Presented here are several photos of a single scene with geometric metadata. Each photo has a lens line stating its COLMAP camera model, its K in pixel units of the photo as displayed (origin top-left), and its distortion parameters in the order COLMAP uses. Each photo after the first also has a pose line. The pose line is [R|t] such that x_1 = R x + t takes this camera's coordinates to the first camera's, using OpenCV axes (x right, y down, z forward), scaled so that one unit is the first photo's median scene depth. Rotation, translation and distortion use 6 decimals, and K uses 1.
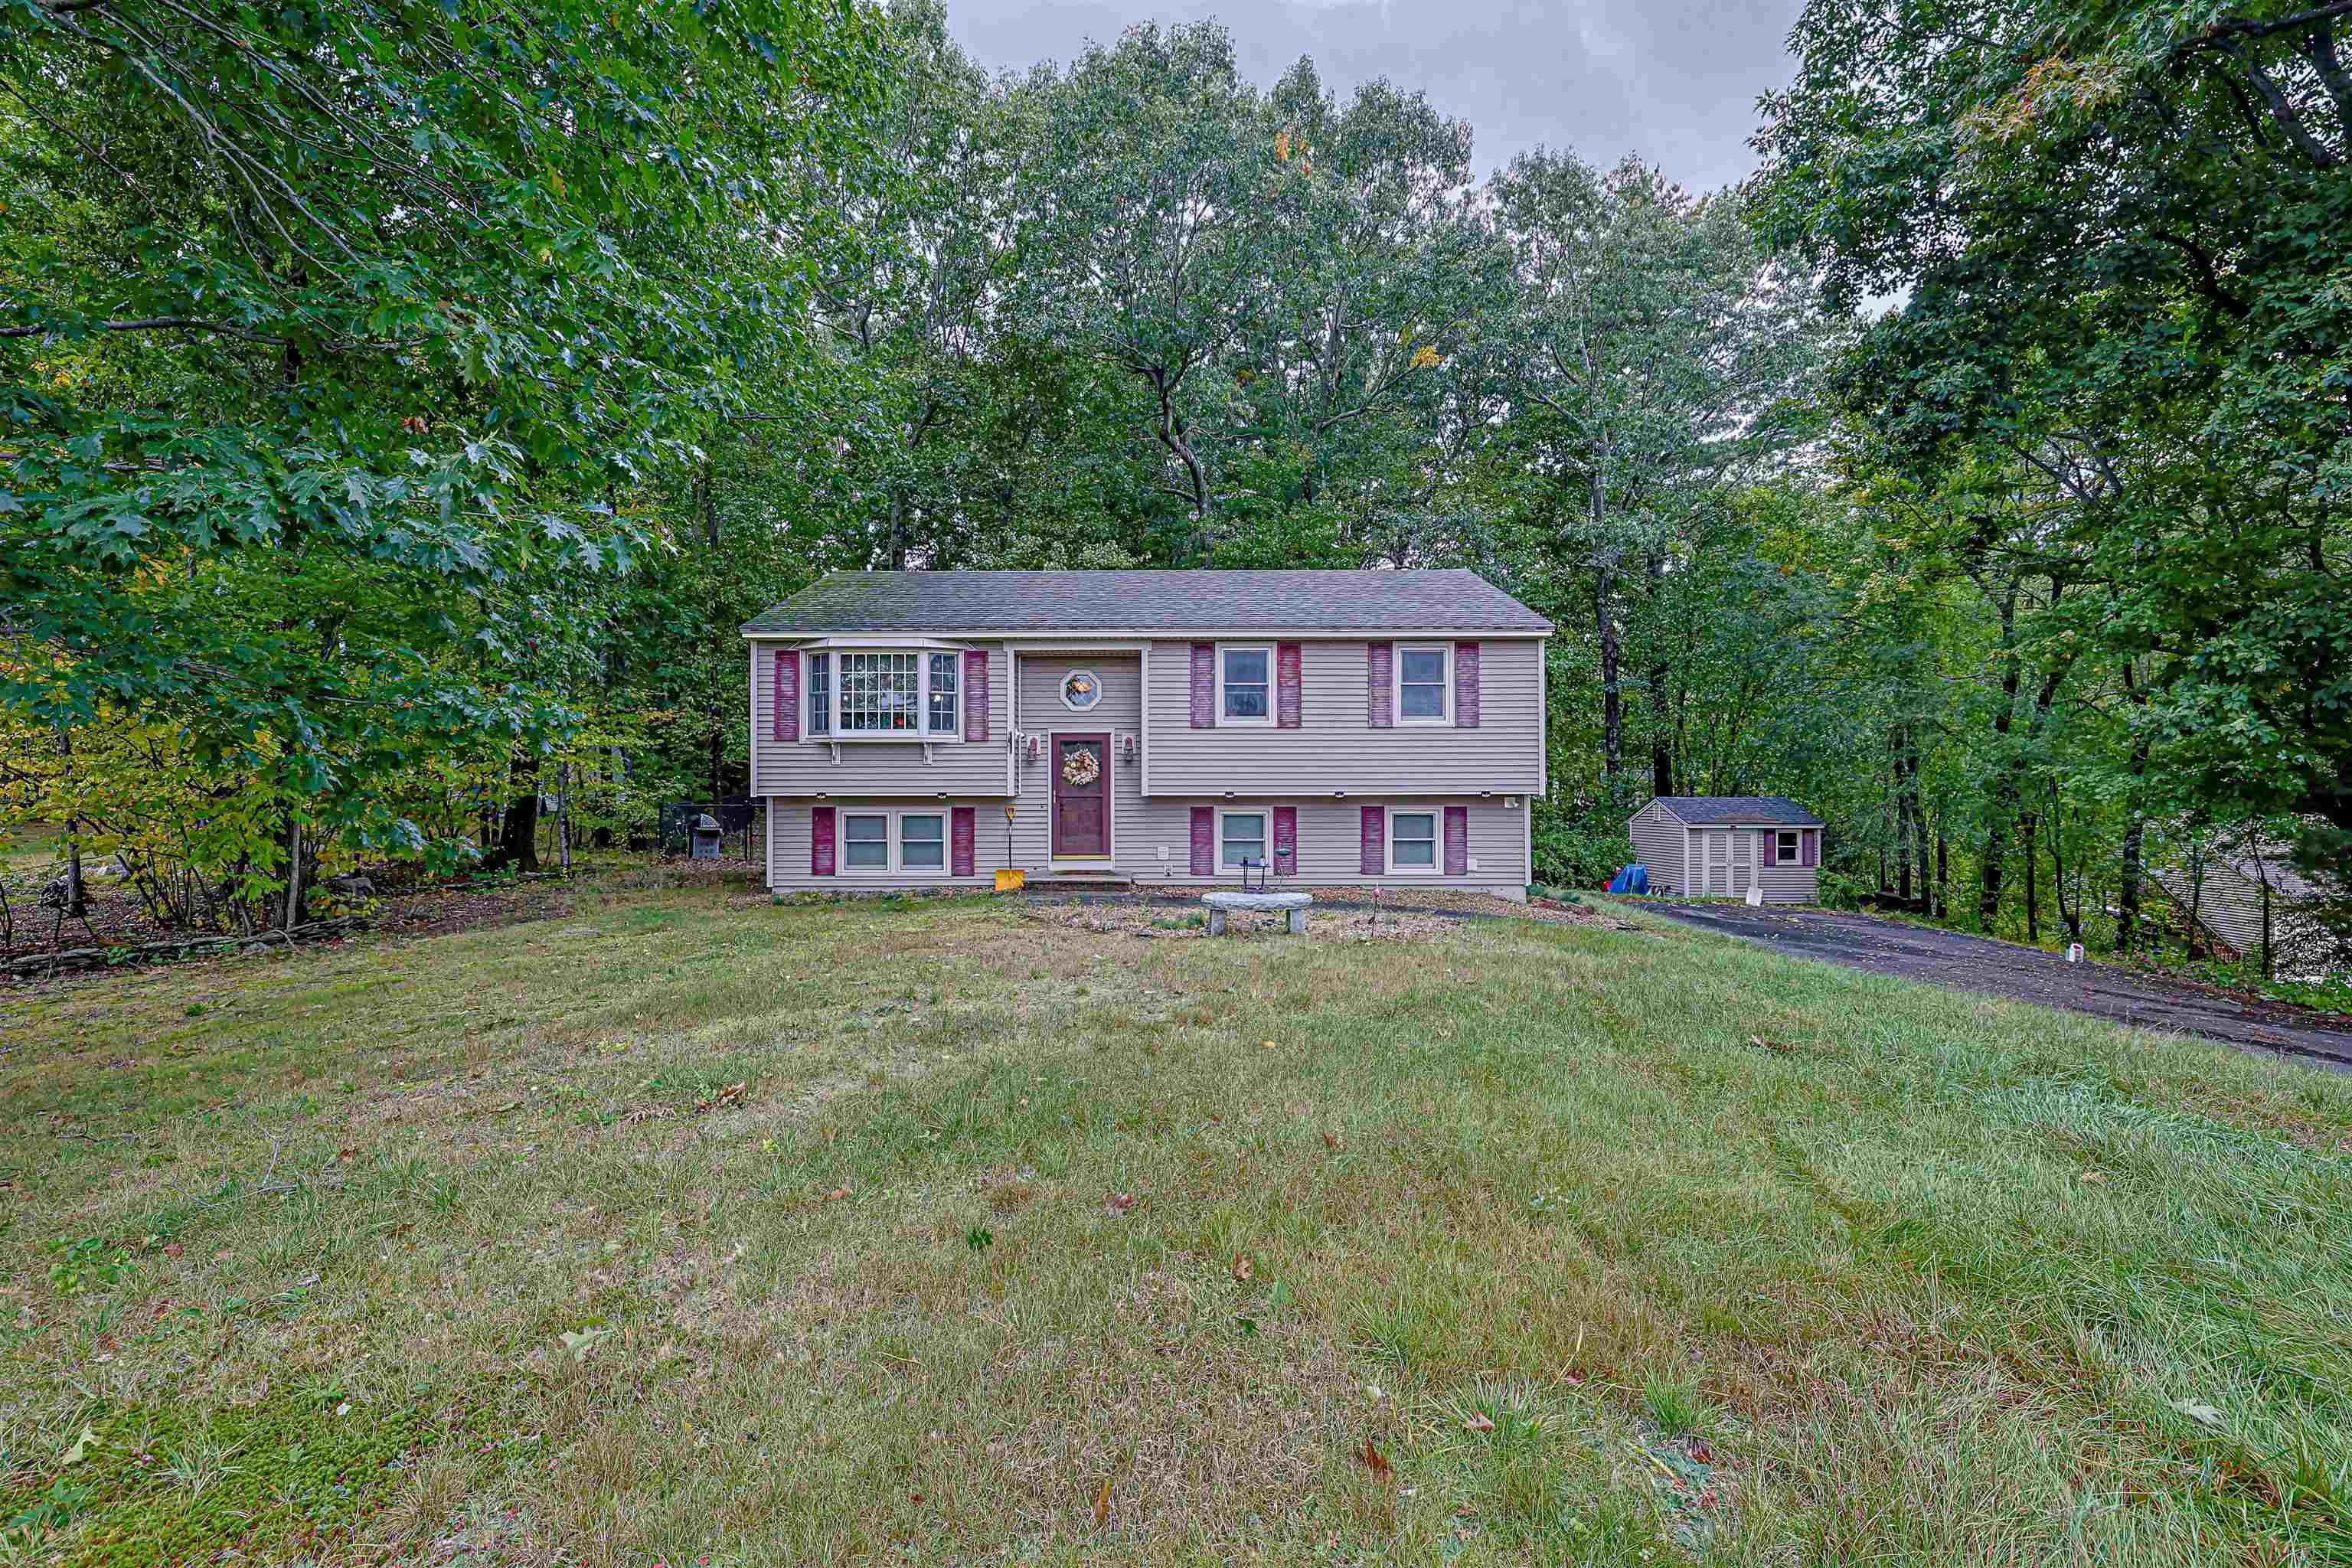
lens RADIAL K [[1004.1, 0, 1170.0], [0, 1004.1, 801.4], [0, 0, 1]] dist [-0.001520, -0.000098]
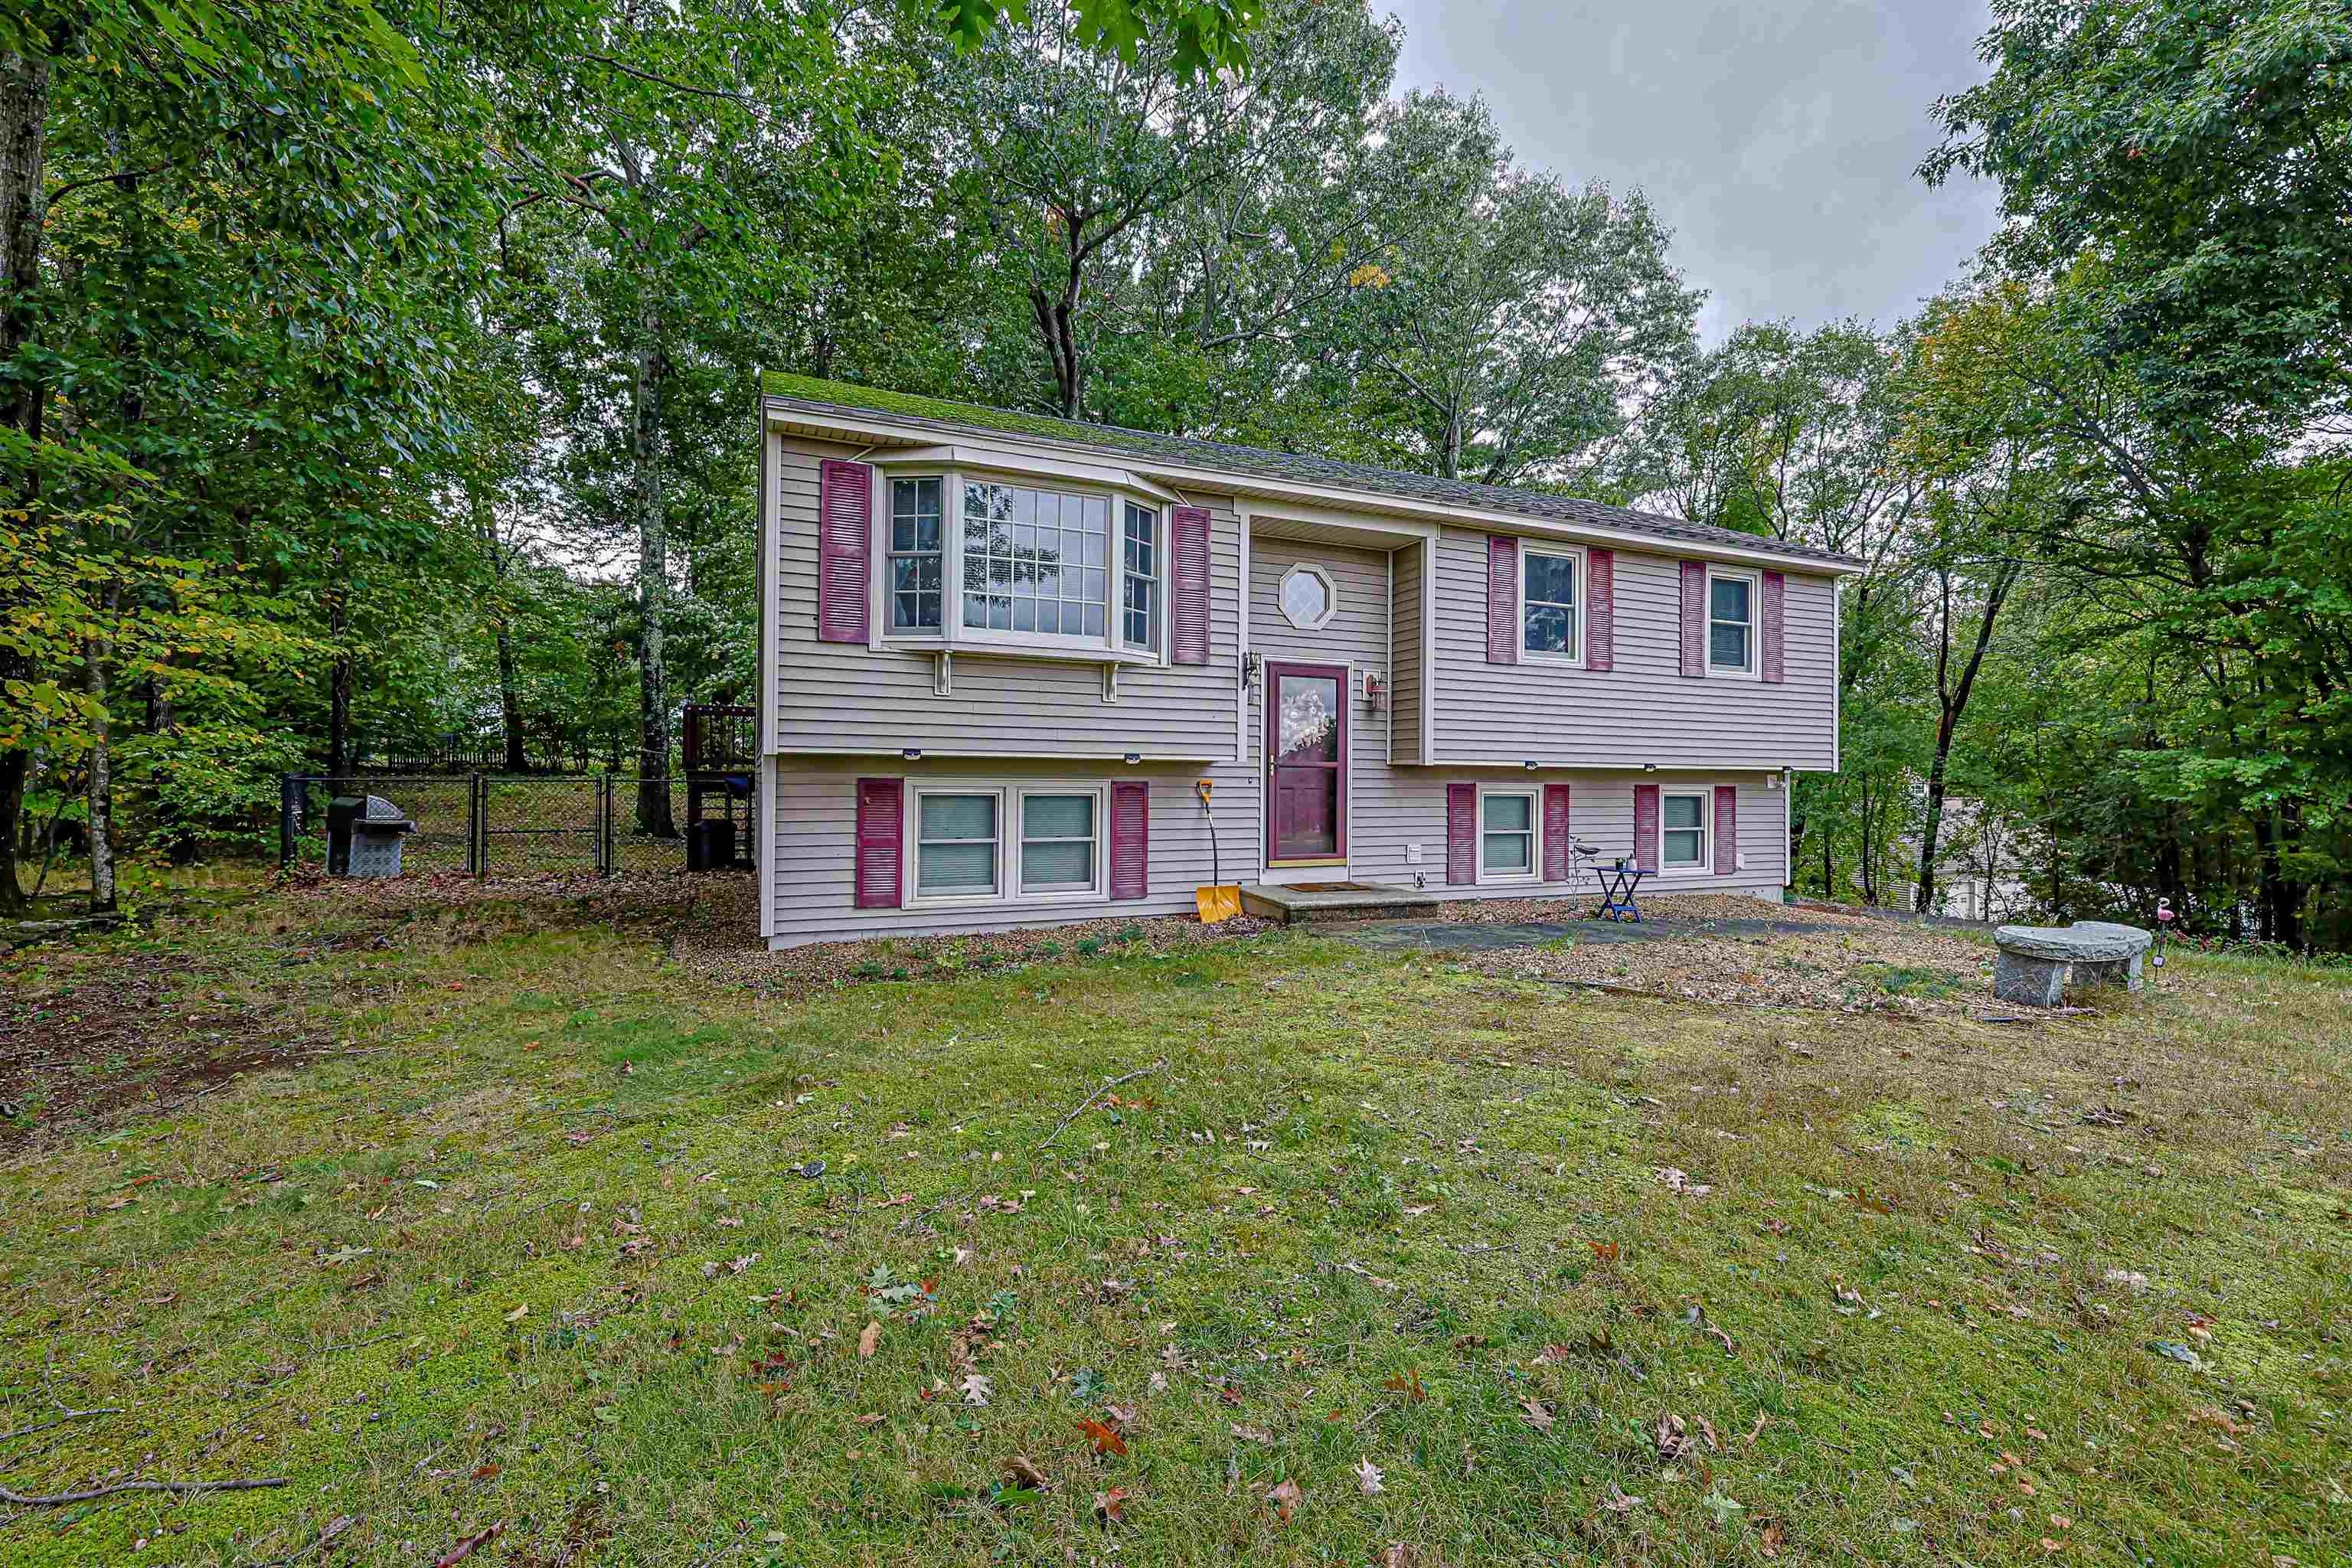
lens RADIAL K [[1004.1, 0, 1184.4], [0, 1004.1, 781.7], [0, 0, 1]] dist [-0.001520, -0.000098]
pose [[0.915756, 0.008826, 0.401637, -0.416456], [-0.005832, 0.999945, -0.008677, 0.011502], [-0.401692, 0.005604, 0.915758, 0.464410]]
